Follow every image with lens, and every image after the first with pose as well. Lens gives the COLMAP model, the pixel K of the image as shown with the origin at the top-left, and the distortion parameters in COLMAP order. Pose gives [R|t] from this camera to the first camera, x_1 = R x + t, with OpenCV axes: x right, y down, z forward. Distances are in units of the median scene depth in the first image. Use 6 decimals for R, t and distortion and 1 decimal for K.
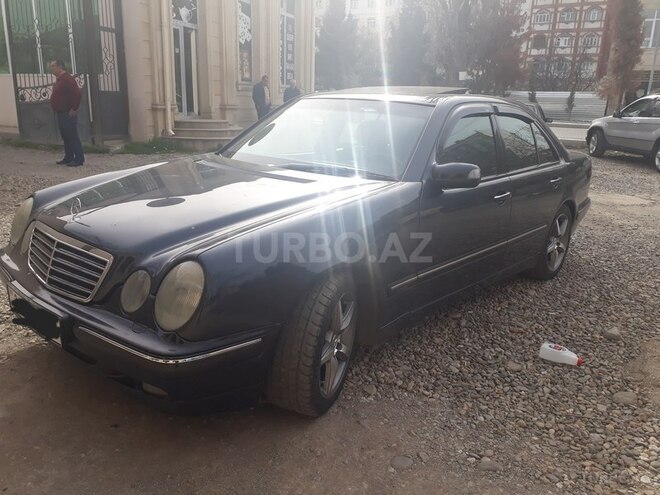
lens RADIAL K [[528.7, 0, 330.0], [0, 528.7, 247.5], [0, 0, 1]] dist [0.008155, 0.000527]
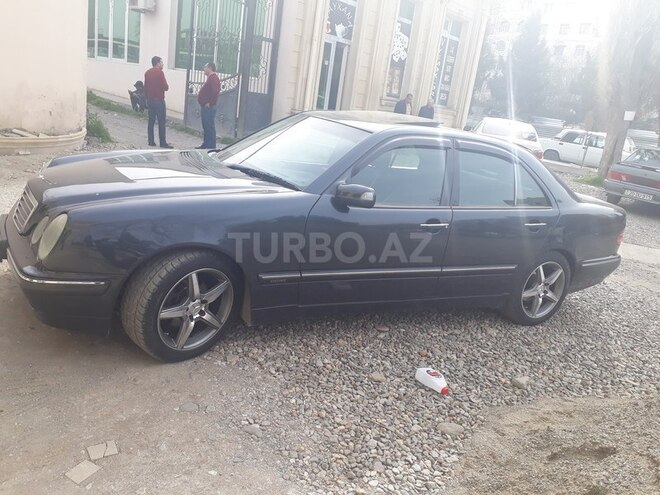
lens RADIAL K [[524.9, 0, 330.0], [0, 524.9, 247.5], [0, 0, 1]] dist [0.025684, -0.001274]
pose [[0.935317, 0.190890, -0.297897, 0.130710], [-0.198515, 0.980086, 0.004746, -0.005065], [0.292871, 0.054698, 0.954586, -0.017251]]
